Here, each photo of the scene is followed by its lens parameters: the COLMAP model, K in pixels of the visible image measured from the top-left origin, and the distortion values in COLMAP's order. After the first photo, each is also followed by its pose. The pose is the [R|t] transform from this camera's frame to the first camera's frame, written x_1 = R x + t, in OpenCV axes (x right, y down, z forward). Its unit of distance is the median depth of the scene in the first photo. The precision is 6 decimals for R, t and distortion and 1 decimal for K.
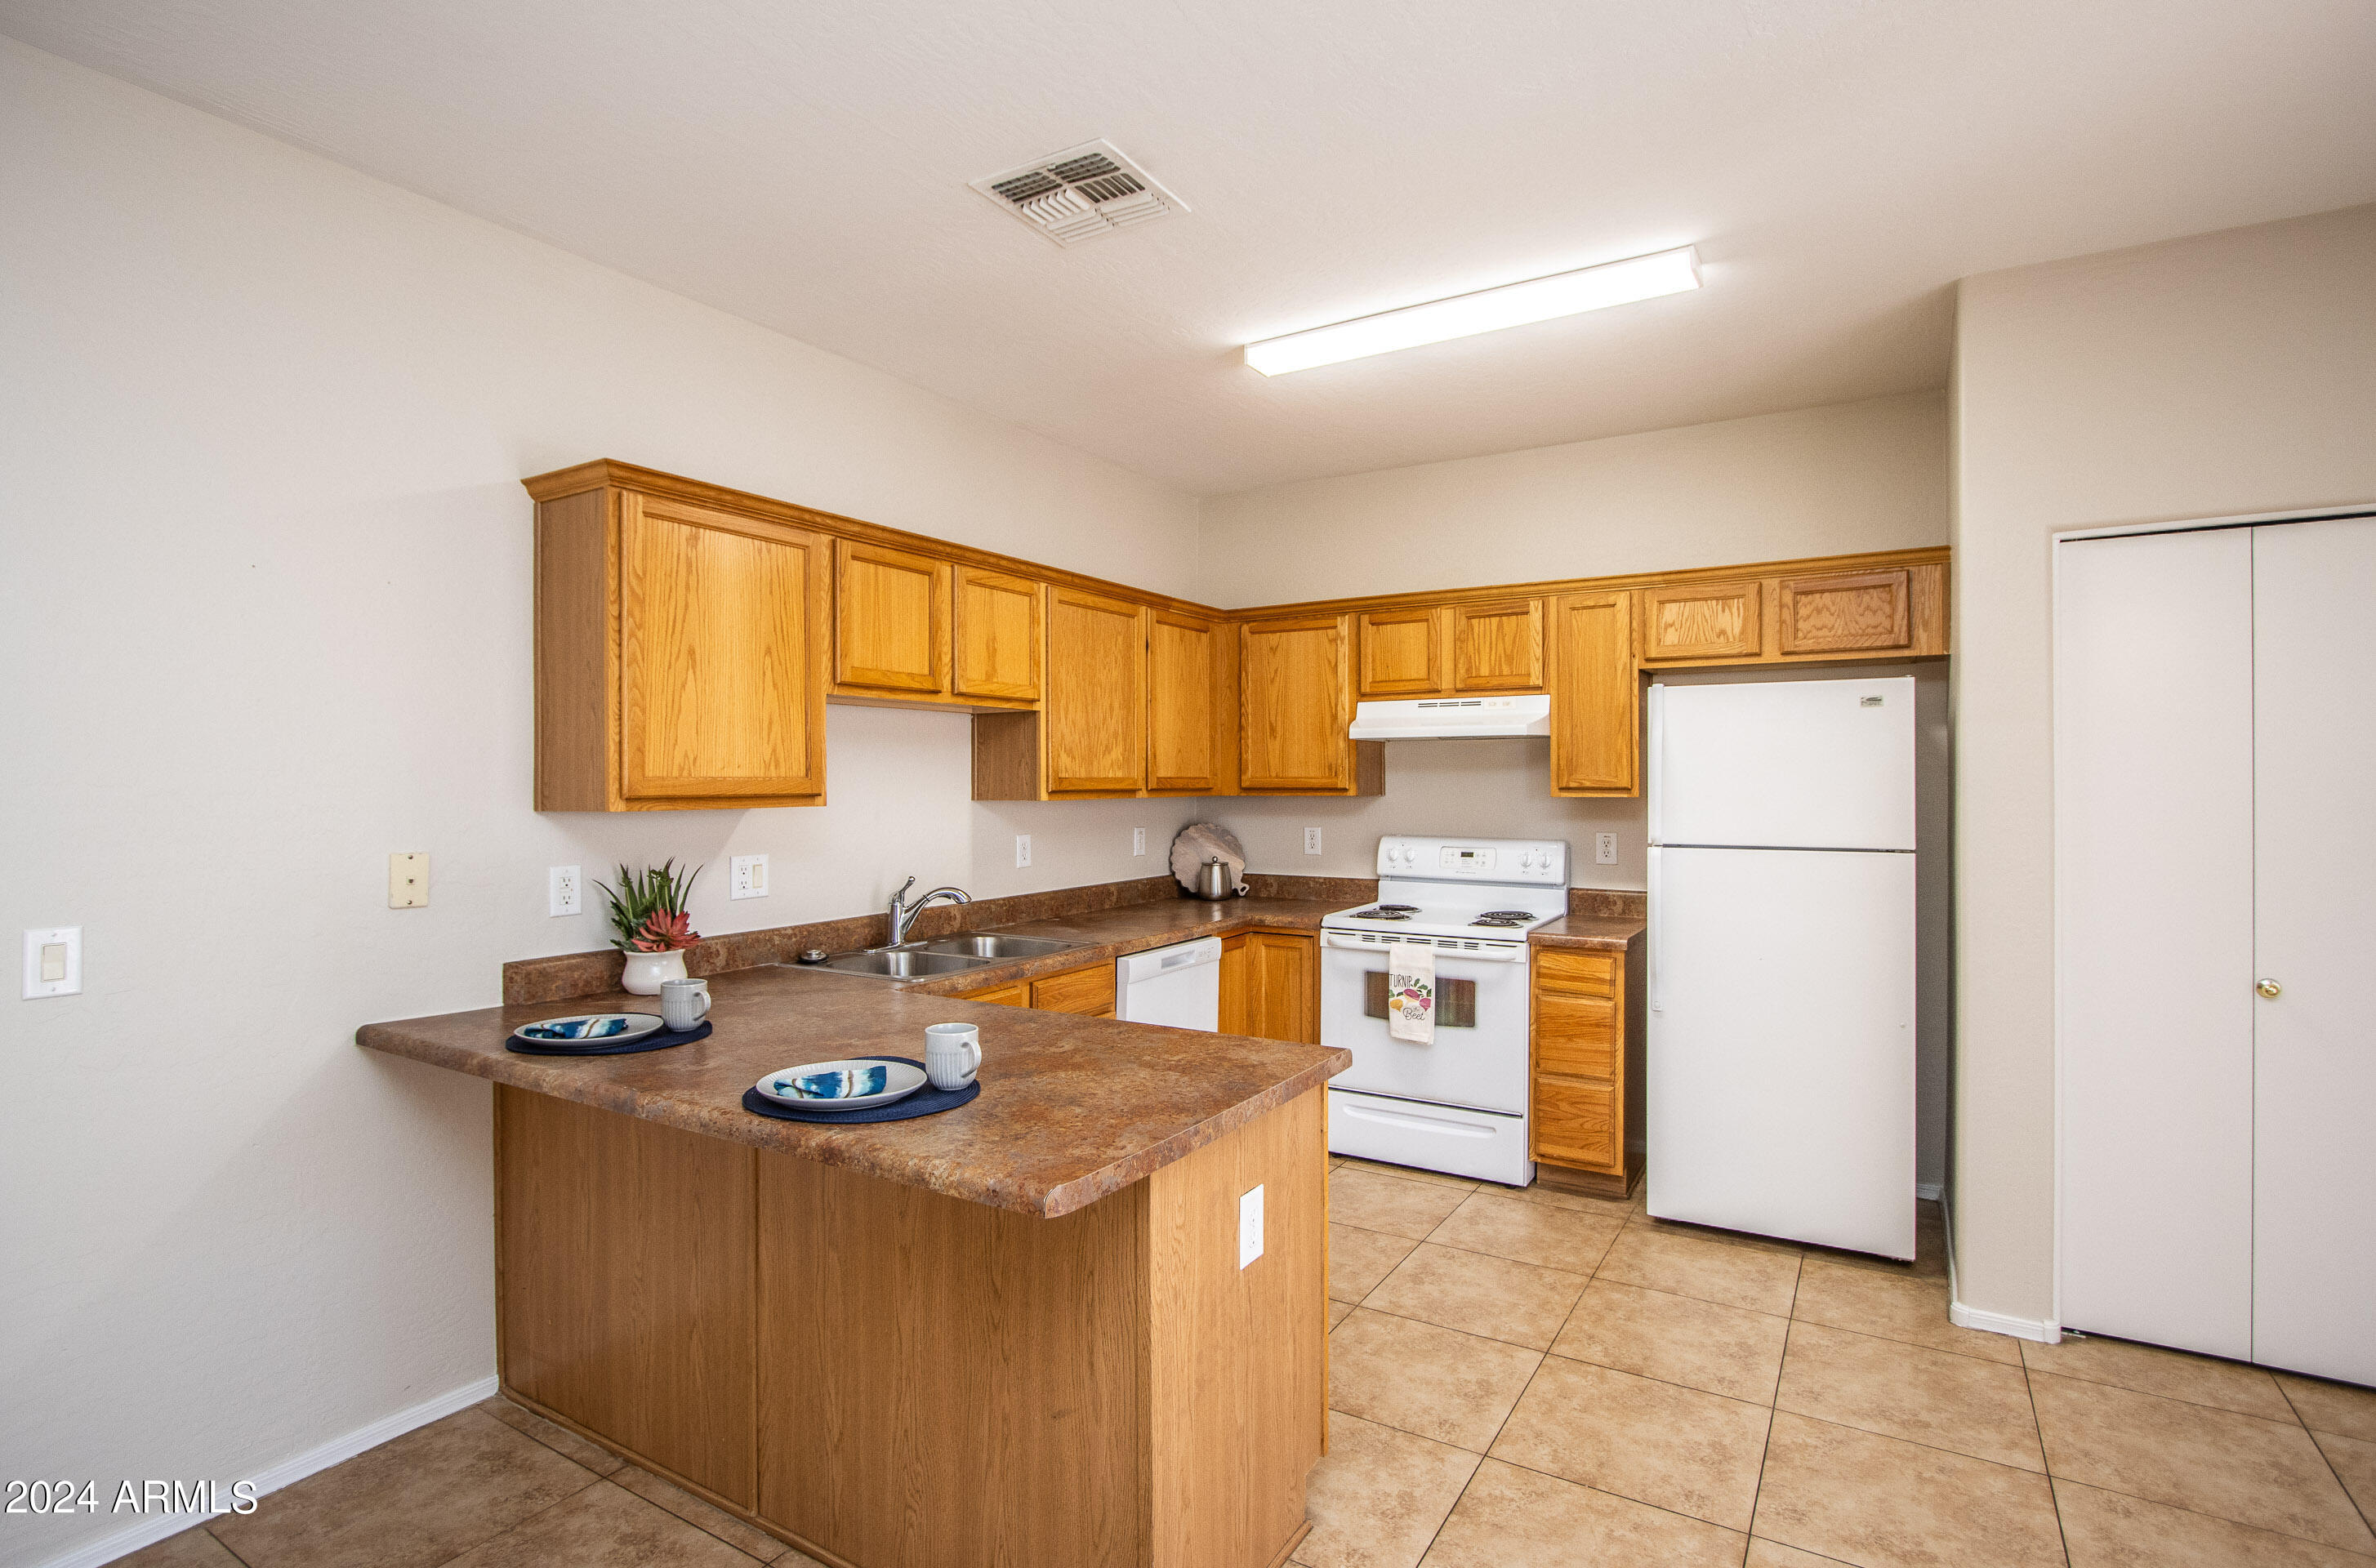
lens RADIAL K [[1142.8, 0, 1177.6], [0, 1142.8, 775.4], [0, 0, 1]] dist [-0.026919, 0.005707]
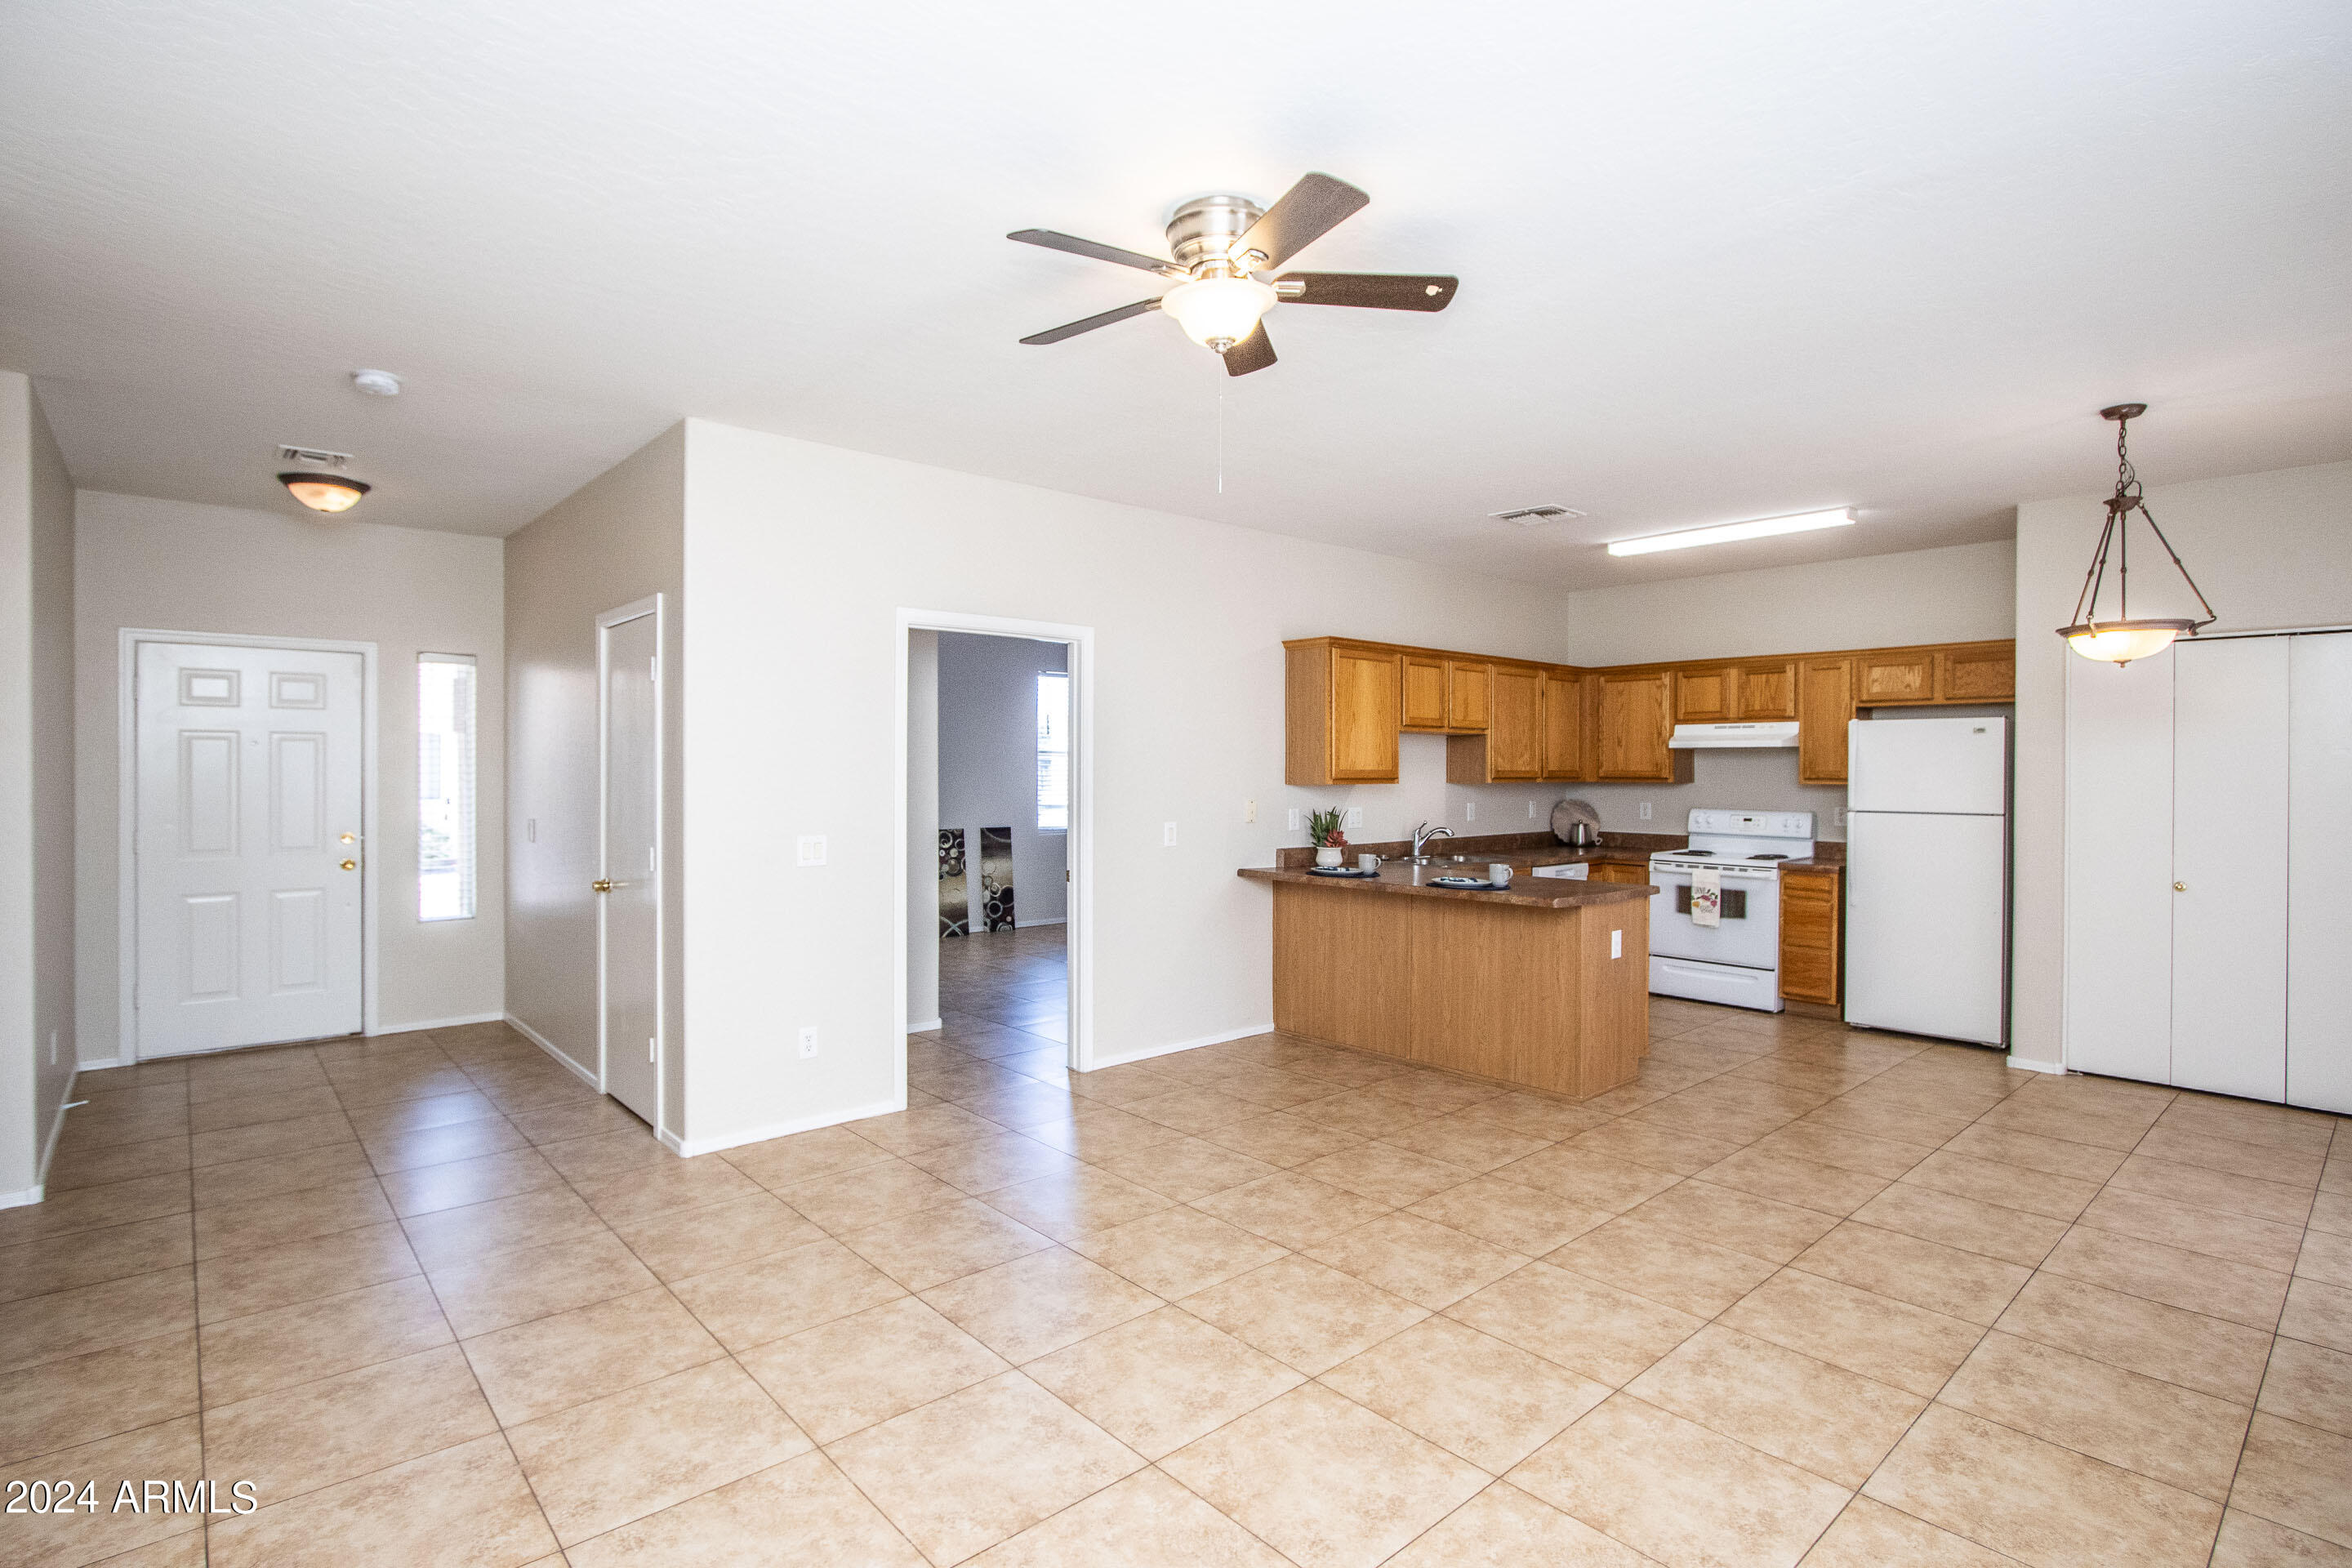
lens RADIAL K [[1131.4, 0, 1186.4], [0, 1131.4, 771.4], [0, 0, 1]] dist [-0.026919, 0.005707]
pose [[0.962898, 0.006152, -0.269795, -0.092546], [-0.004656, 0.999970, 0.006182, -0.005260], [0.269825, -0.004696, 0.962898, -0.849318]]
